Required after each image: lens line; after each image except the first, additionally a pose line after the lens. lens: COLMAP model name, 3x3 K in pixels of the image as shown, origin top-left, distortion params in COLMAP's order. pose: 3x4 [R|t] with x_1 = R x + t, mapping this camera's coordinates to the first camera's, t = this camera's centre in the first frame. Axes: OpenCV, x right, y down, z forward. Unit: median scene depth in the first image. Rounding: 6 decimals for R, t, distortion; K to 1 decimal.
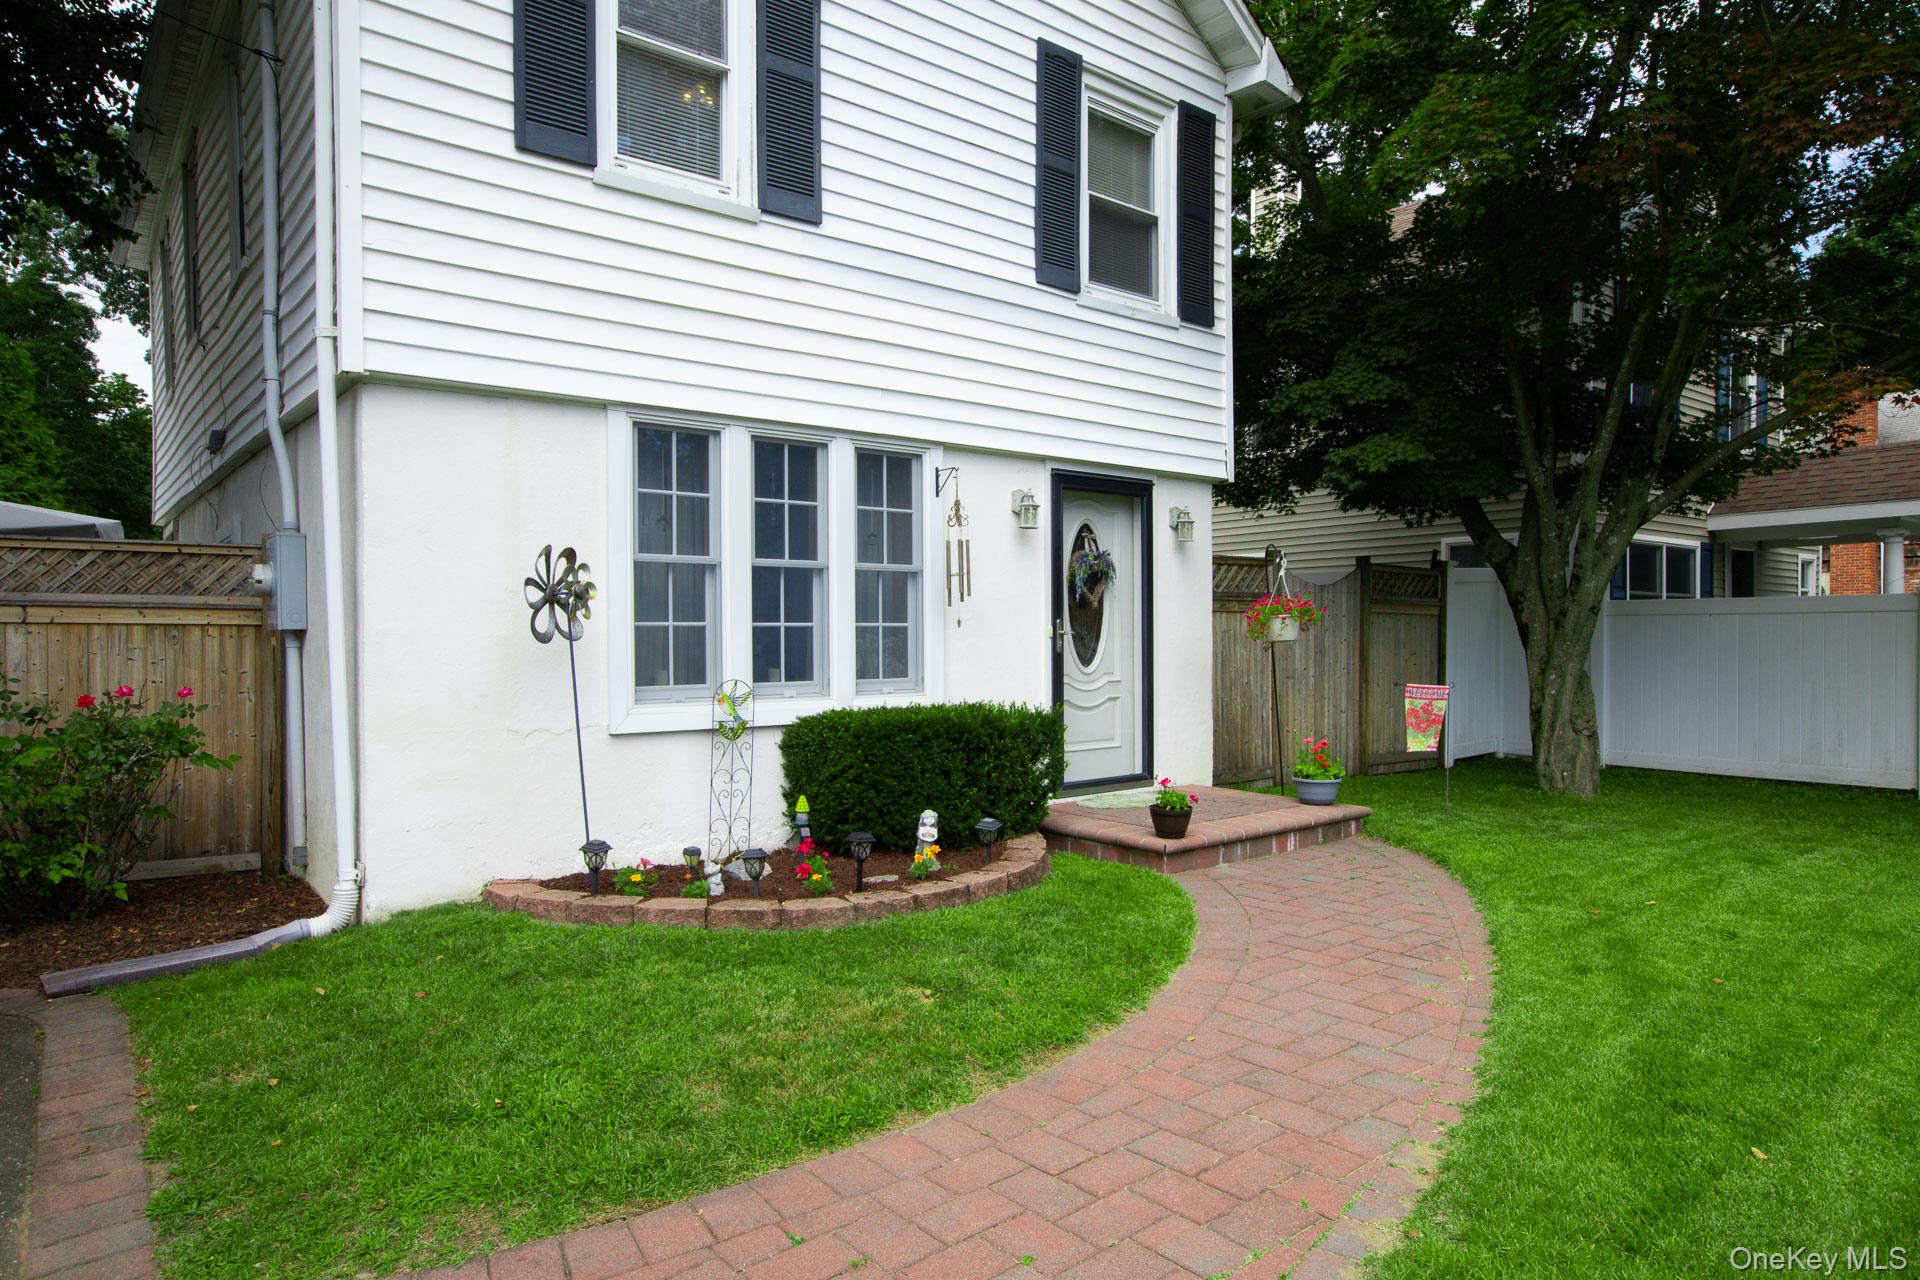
lens RADIAL K [[1161.3, 0, 966.5], [0, 1161.3, 634.7], [0, 0, 1]] dist [-0.026637, 0.001425]
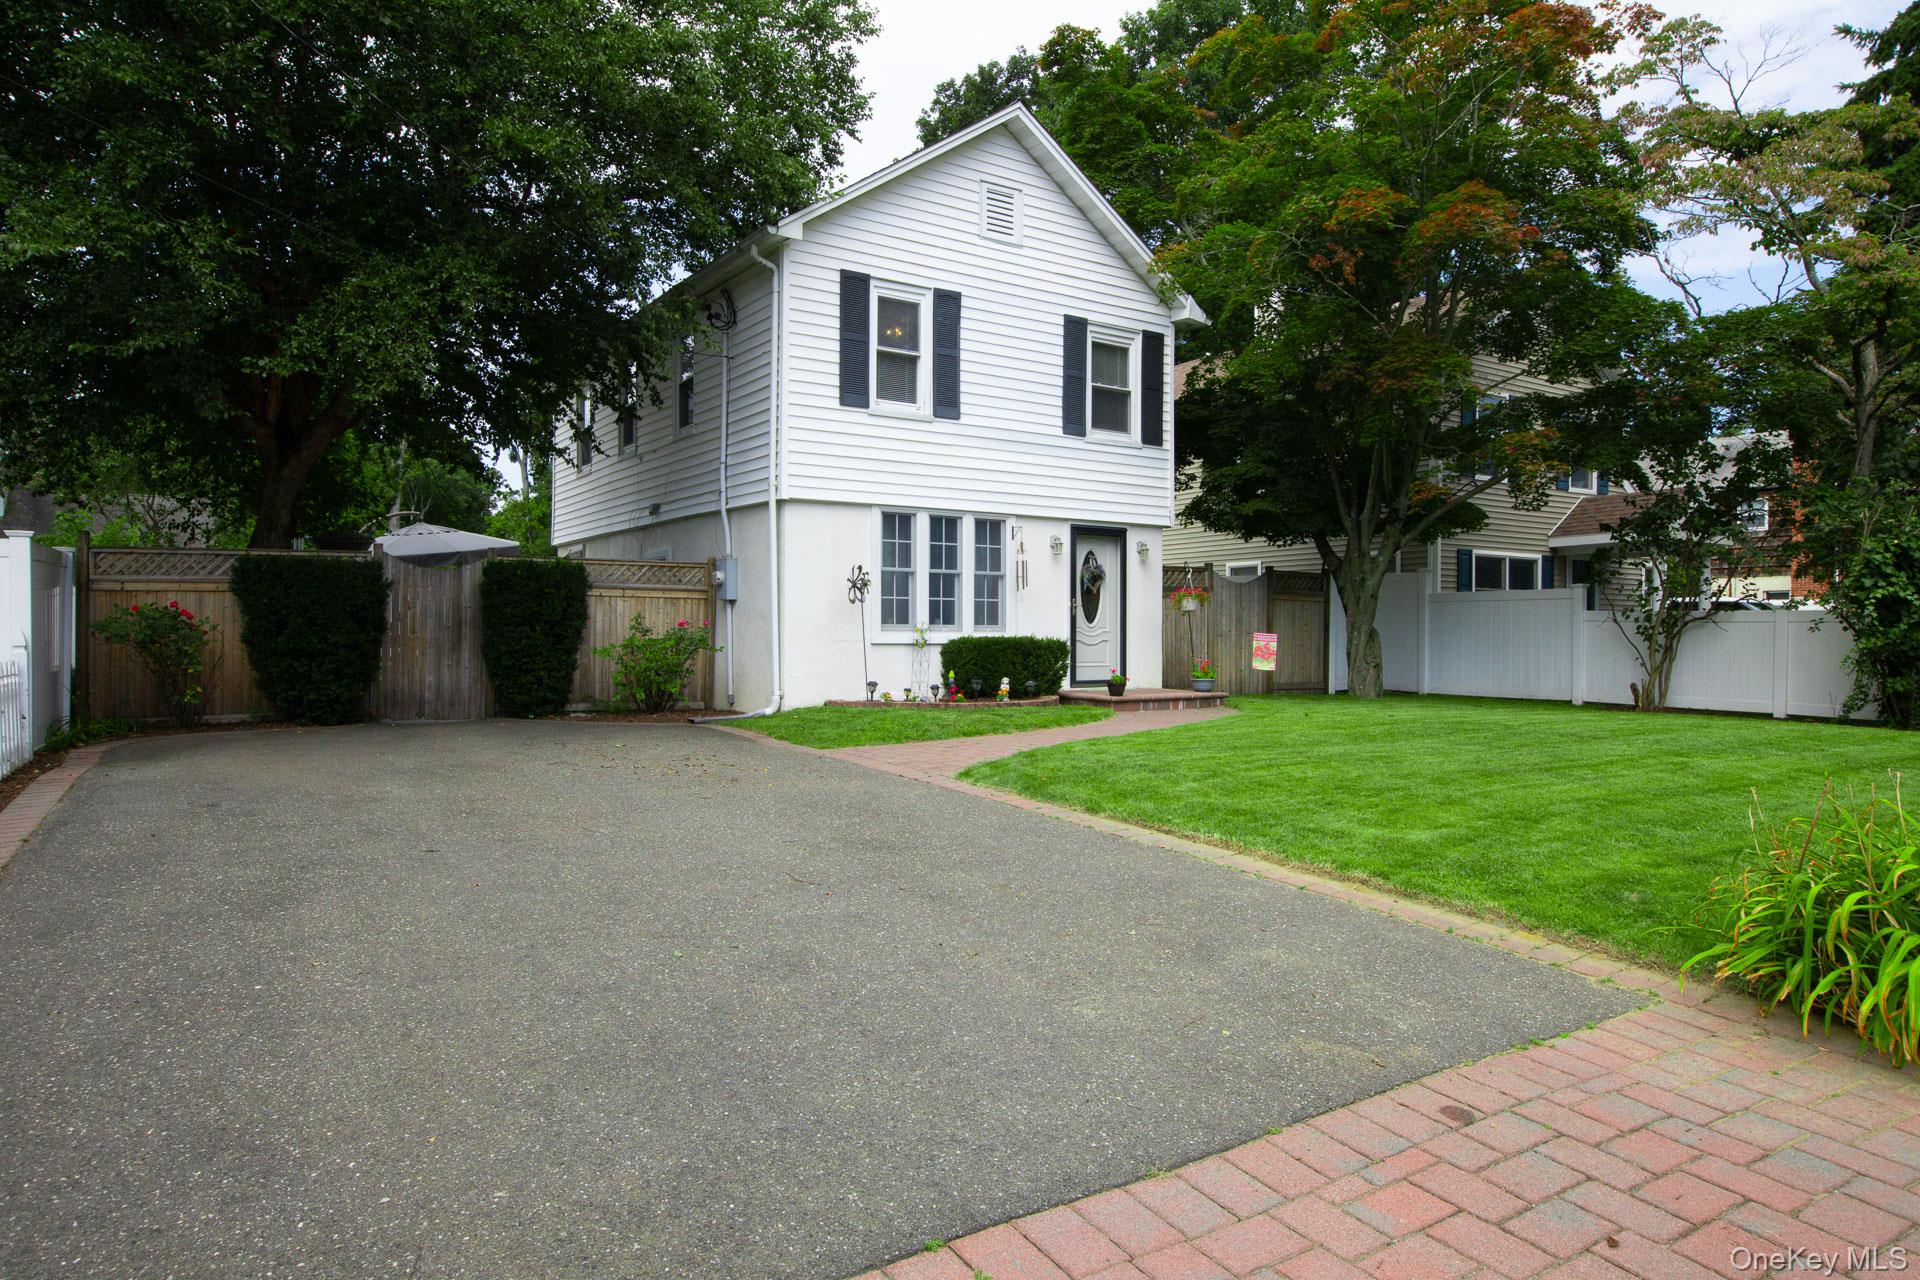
lens RADIAL K [[1161.3, 0, 964.3], [0, 1161.3, 640.3], [0, 0, 1]] dist [-0.026637, 0.001425]
pose [[0.995525, 0.007195, -0.094227, 0.090676], [-0.006829, 0.999968, 0.004210, 0.057971], [0.094255, -0.003548, 0.995542, -1.155762]]
